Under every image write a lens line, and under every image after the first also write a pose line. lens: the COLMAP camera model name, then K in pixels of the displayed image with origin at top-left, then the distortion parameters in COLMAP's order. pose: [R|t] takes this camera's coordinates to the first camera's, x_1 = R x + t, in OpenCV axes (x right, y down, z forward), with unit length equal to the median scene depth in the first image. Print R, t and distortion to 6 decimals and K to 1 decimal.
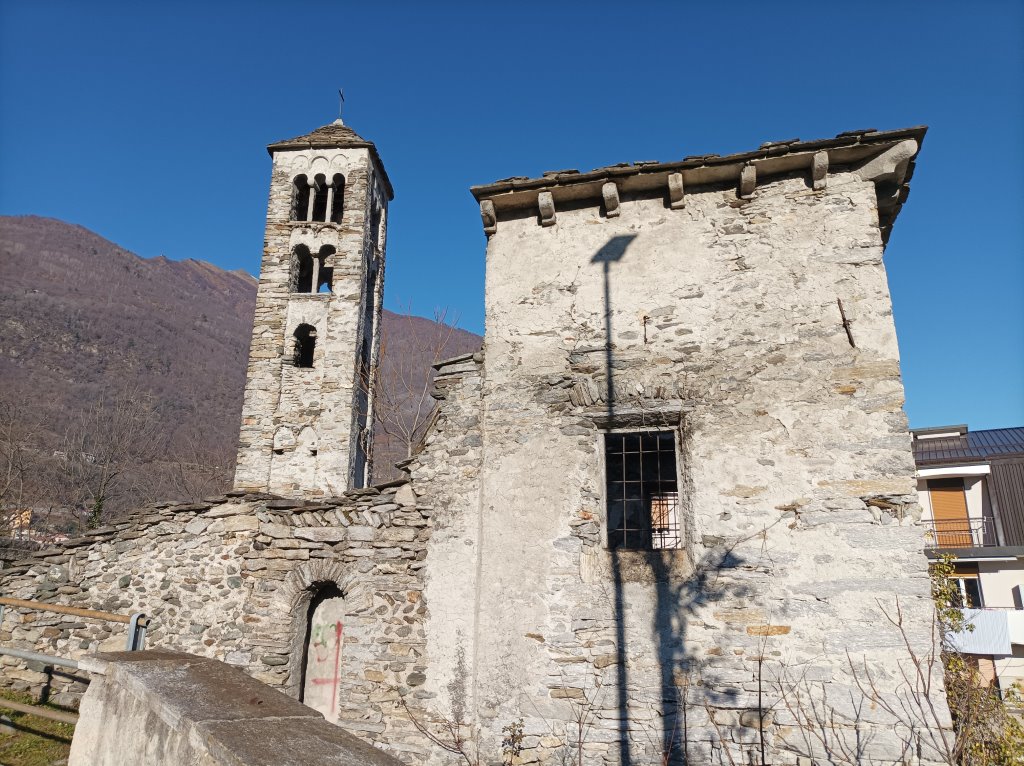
lens RADIAL K [[755.6, 0, 526.8], [0, 755.6, 385.9], [0, 0, 1]] dist [0.021386, -0.004377]
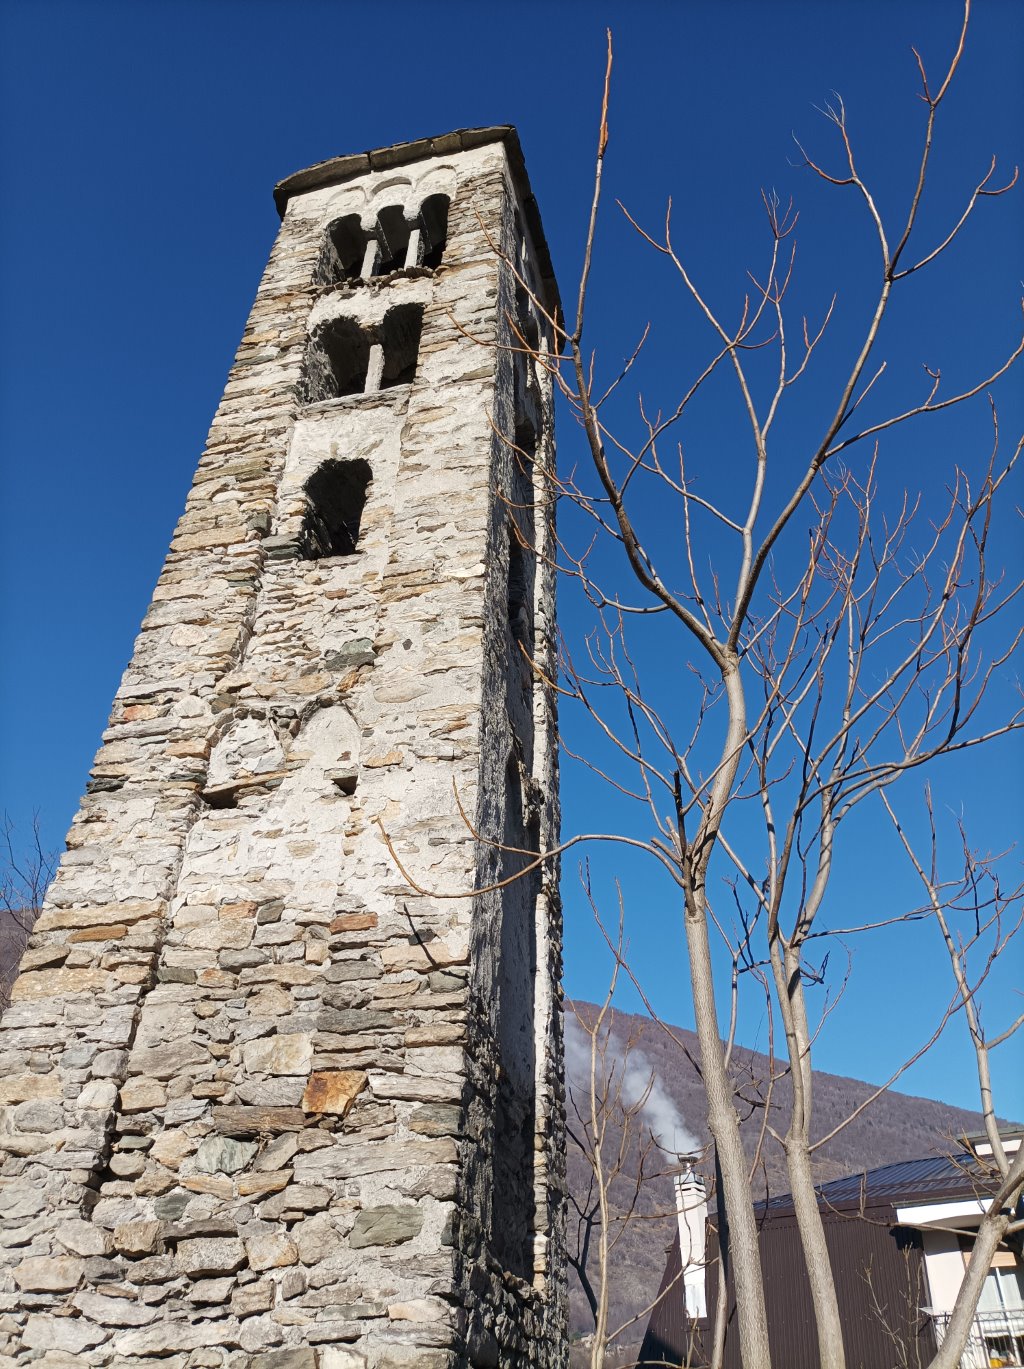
lens RADIAL K [[1024.5, 0, 508.4], [0, 1024.5, 679.0], [0, 0, 1]] dist [0.043238, -0.027428]
pose [[0.977782, -0.117171, -0.173818, -0.155790], [0.040858, 0.919818, -0.390213, 0.186380], [0.205602, 0.374442, 0.904169, 0.654726]]
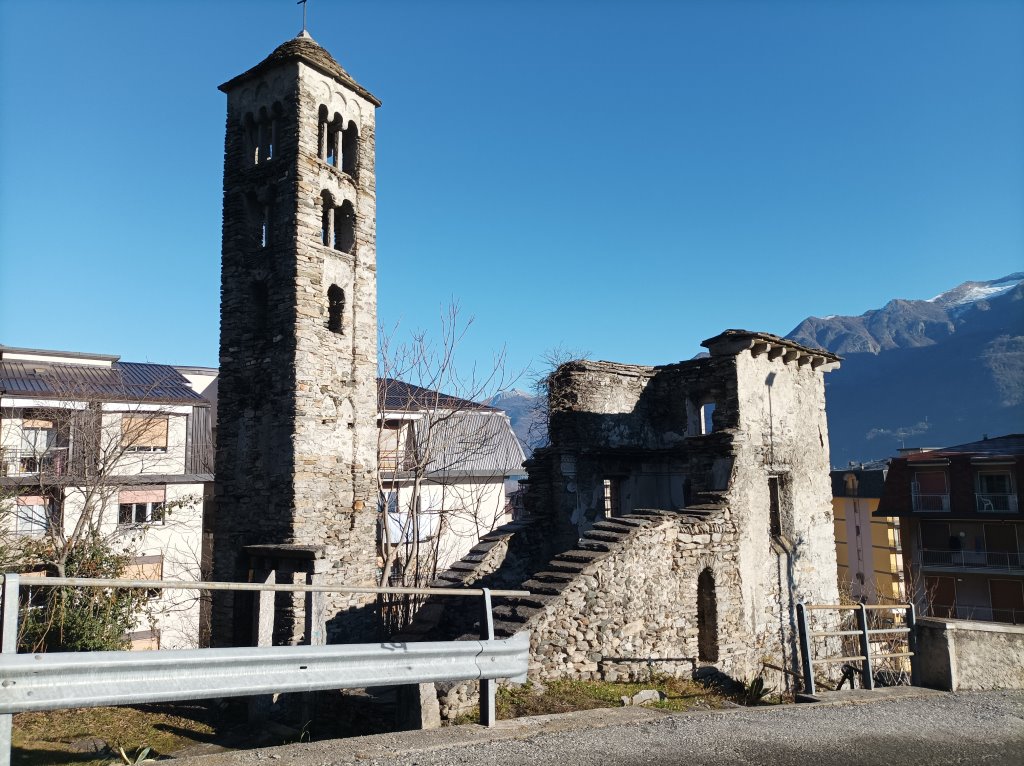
lens RADIAL K [[765.1, 0, 508.1], [0, 765.1, 379.3], [0, 0, 1]] dist [0.052896, -0.038633]
pose [[0.486958, 0.100892, 0.867579, -1.016952], [-0.231484, 0.972693, 0.016812, -0.033712], [-0.842192, -0.209017, 0.497016, 0.326637]]
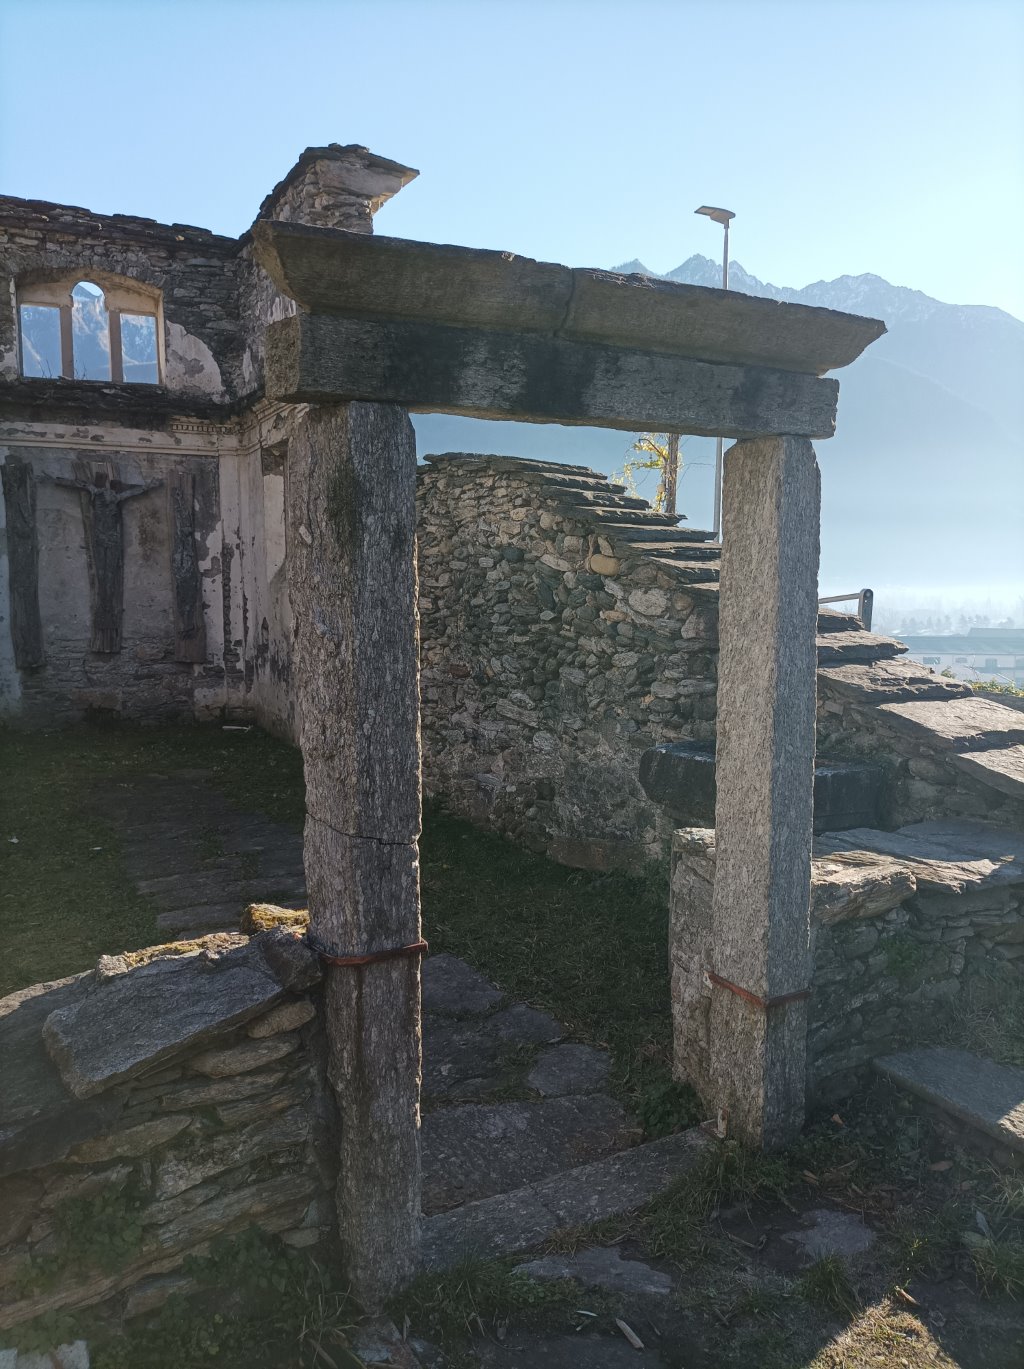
lens RADIAL K [[1024.2, 0, 519.5], [0, 1024.2, 687.7], [0, 0, 1]] dist [0.042795, -0.040718]
pose [[-0.666023, -0.085623, 0.741001, -0.634614], [-0.220786, 0.971507, -0.086188, 0.238552], [-0.712507, -0.221005, -0.665950, 0.889671]]
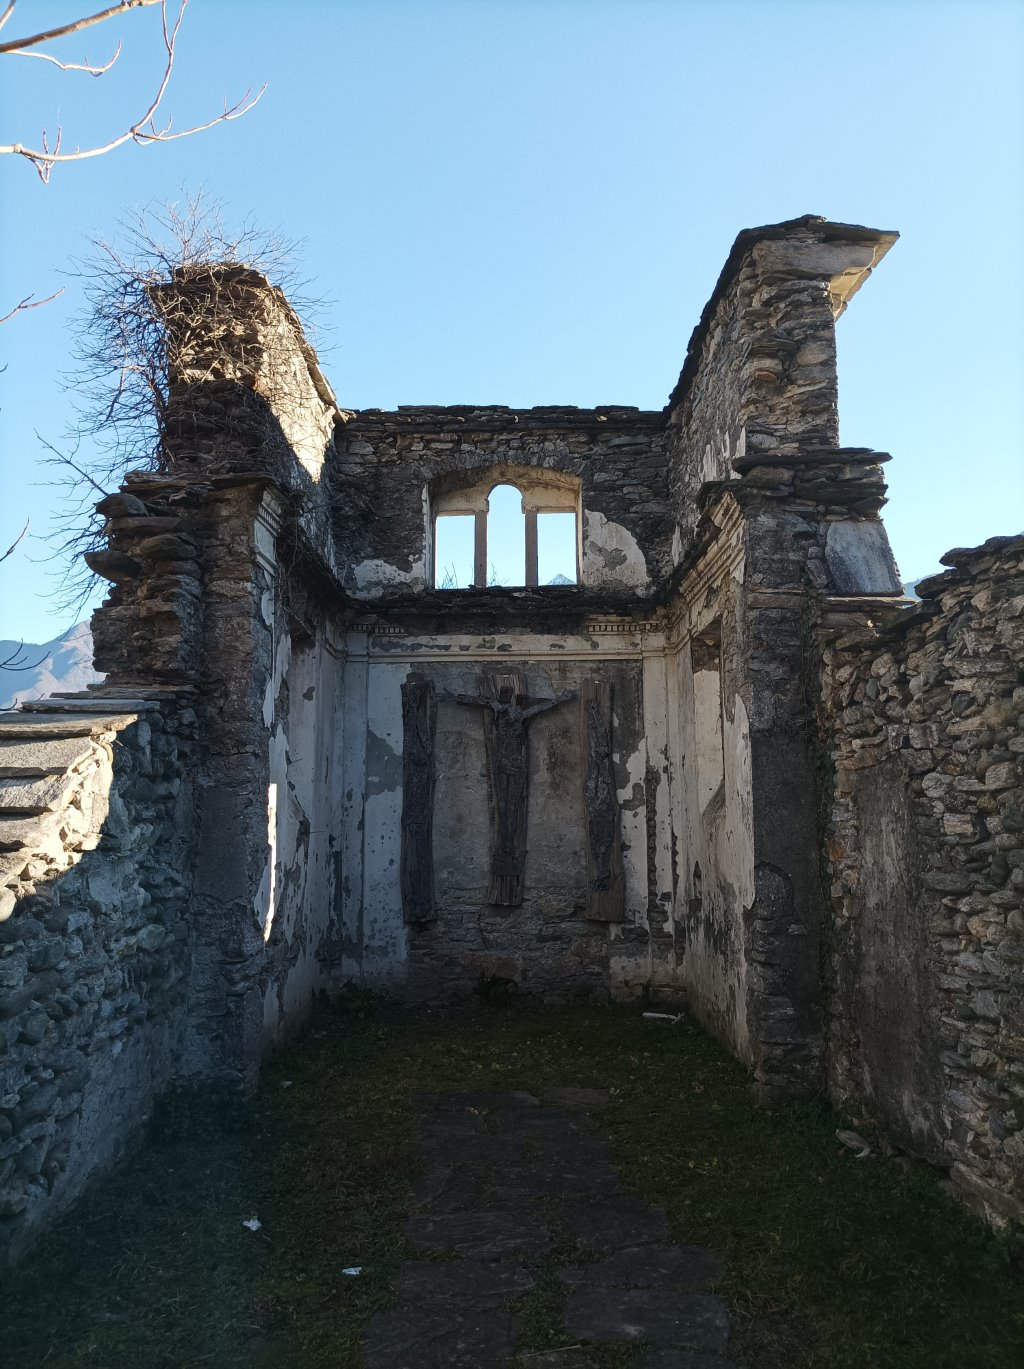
lens RADIAL K [[1021.9, 0, 513.9], [0, 1021.9, 688.4], [0, 0, 1]] dist [0.048094, -0.040869]
pose [[-0.275750, 0.132314, 0.952079, -0.439617], [-0.272833, 0.938971, -0.209513, 0.217900], [-0.921696, -0.317532, -0.222821, 0.764044]]
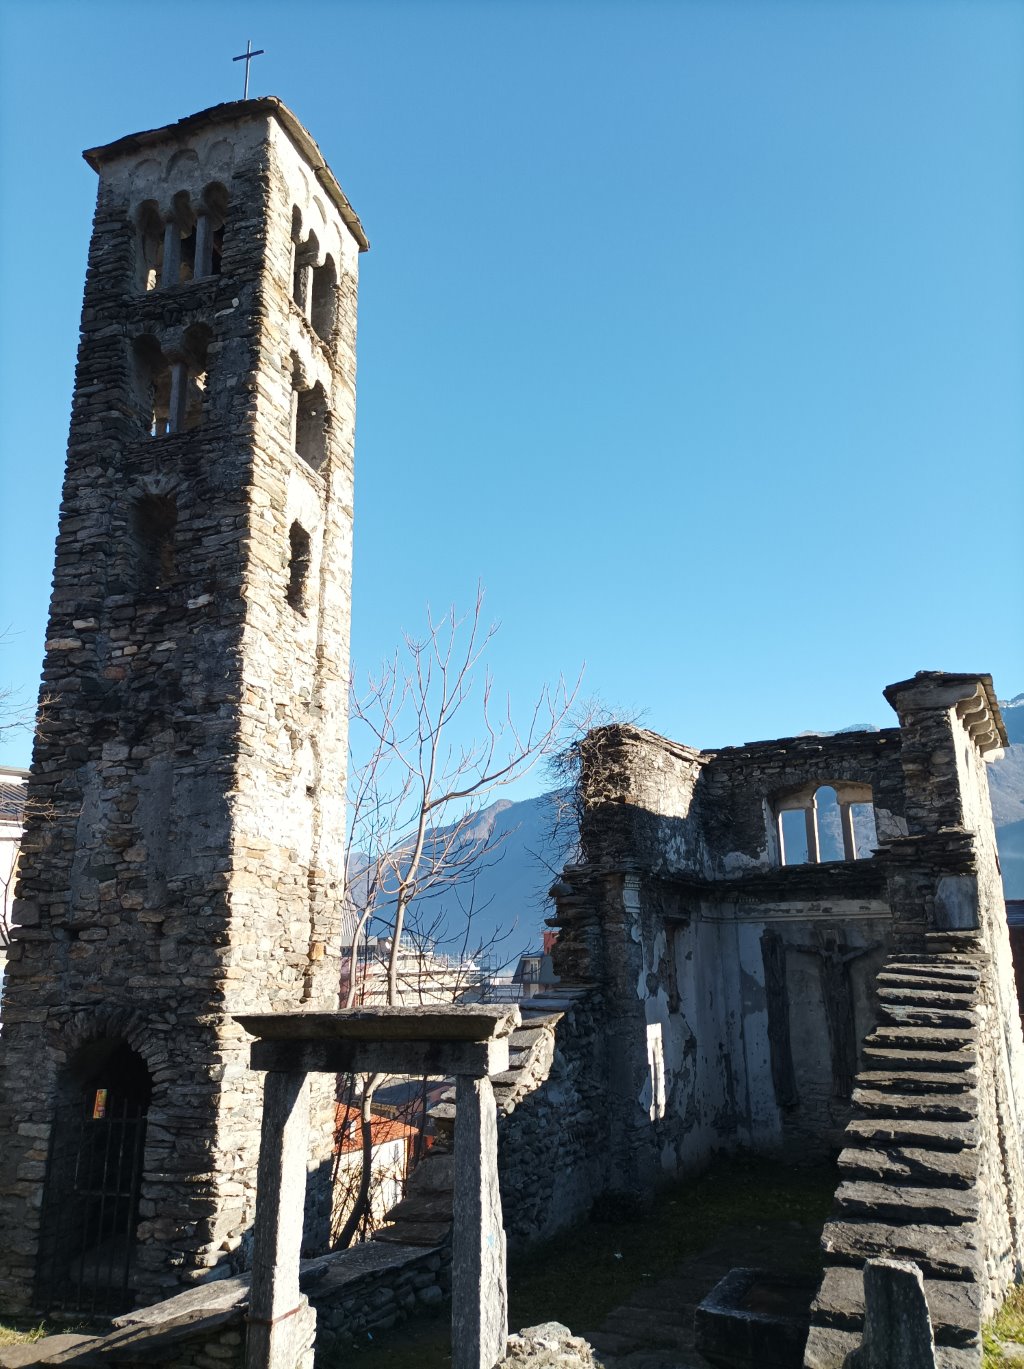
lens RADIAL K [[1024.5, 0, 508.4], [0, 1024.5, 679.0], [0, 0, 1]] dist [0.043238, -0.027428]
pose [[0.244823, 0.254987, 0.935438, -0.876673], [-0.266493, 0.945336, -0.187938, 0.106850], [-0.932225, -0.203276, 0.299392, 0.658451]]
